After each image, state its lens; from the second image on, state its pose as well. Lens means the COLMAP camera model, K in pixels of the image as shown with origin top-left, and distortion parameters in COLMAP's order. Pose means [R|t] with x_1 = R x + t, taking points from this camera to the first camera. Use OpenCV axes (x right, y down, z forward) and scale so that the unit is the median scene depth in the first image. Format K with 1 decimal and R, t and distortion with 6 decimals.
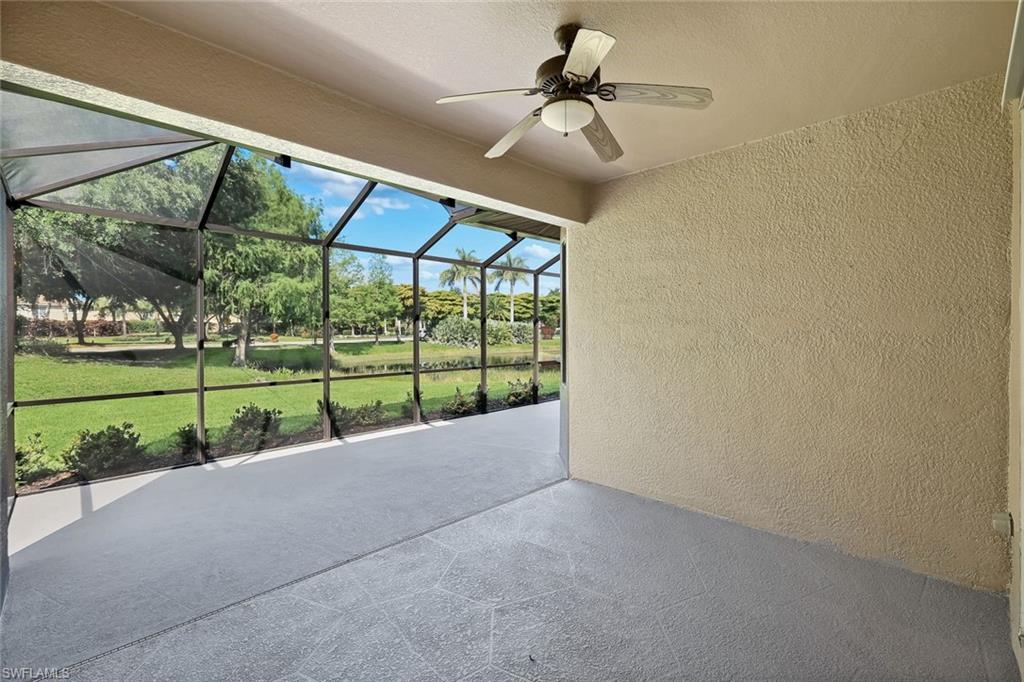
lens RADIAL K [[453.8, 0, 513.7], [0, 453.8, 341.8], [0, 0, 1]] dist [0.006481, 0.000279]
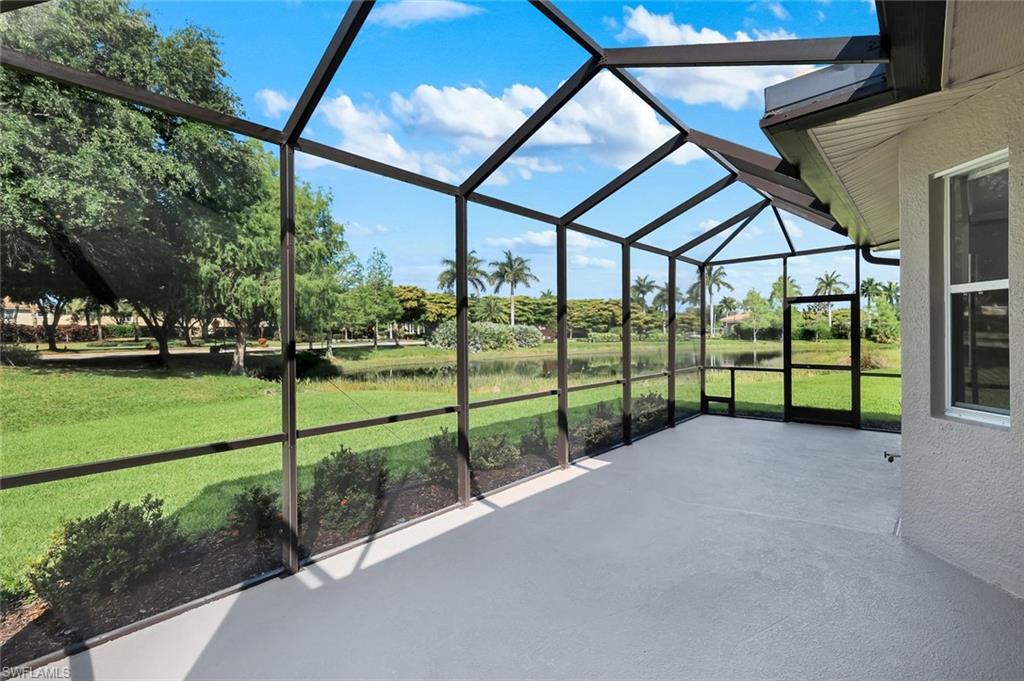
lens RADIAL K [[453.8, 0, 516.1], [0, 453.8, 344.5], [0, 0, 1]] dist [0.006481, 0.000279]
pose [[0.999382, -0.004901, 0.034815, -0.045807], [0.004969, 0.999986, -0.001882, -0.000338], [-0.034805, 0.002054, 0.999392, 0.046610]]
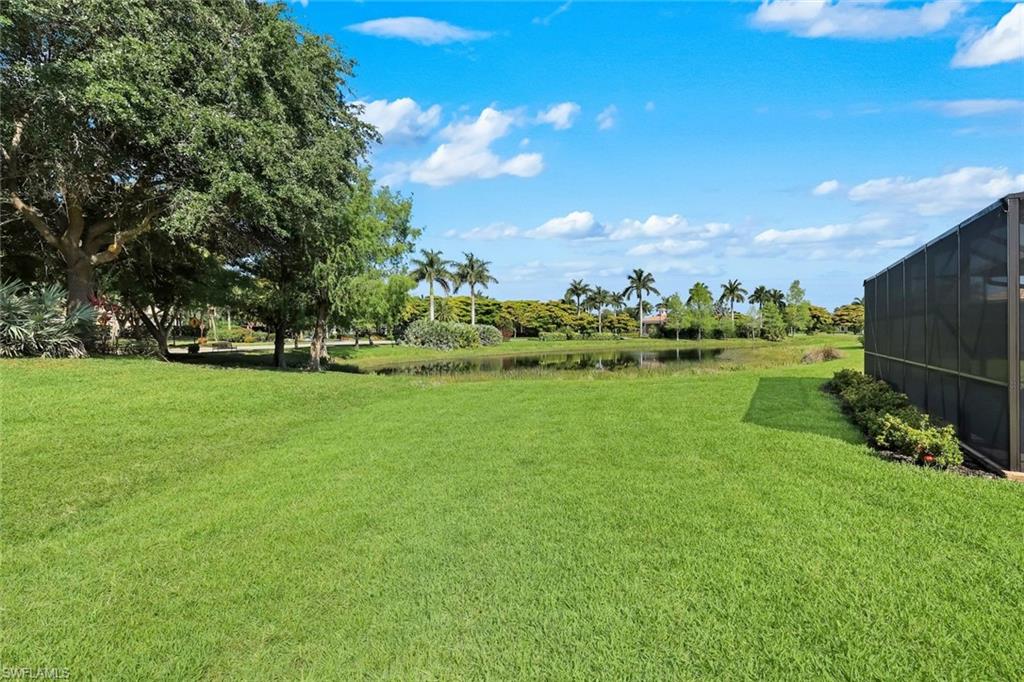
lens RADIAL K [[453.8, 0, 516.9], [0, 453.8, 335.4], [0, 0, 1]] dist [0.006481, 0.000279]
pose [[0.971954, -0.005082, 0.235117, -0.222991], [0.010467, 0.999711, -0.021663, 0.004653], [-0.234938, 0.023516, 0.971726, 0.003727]]
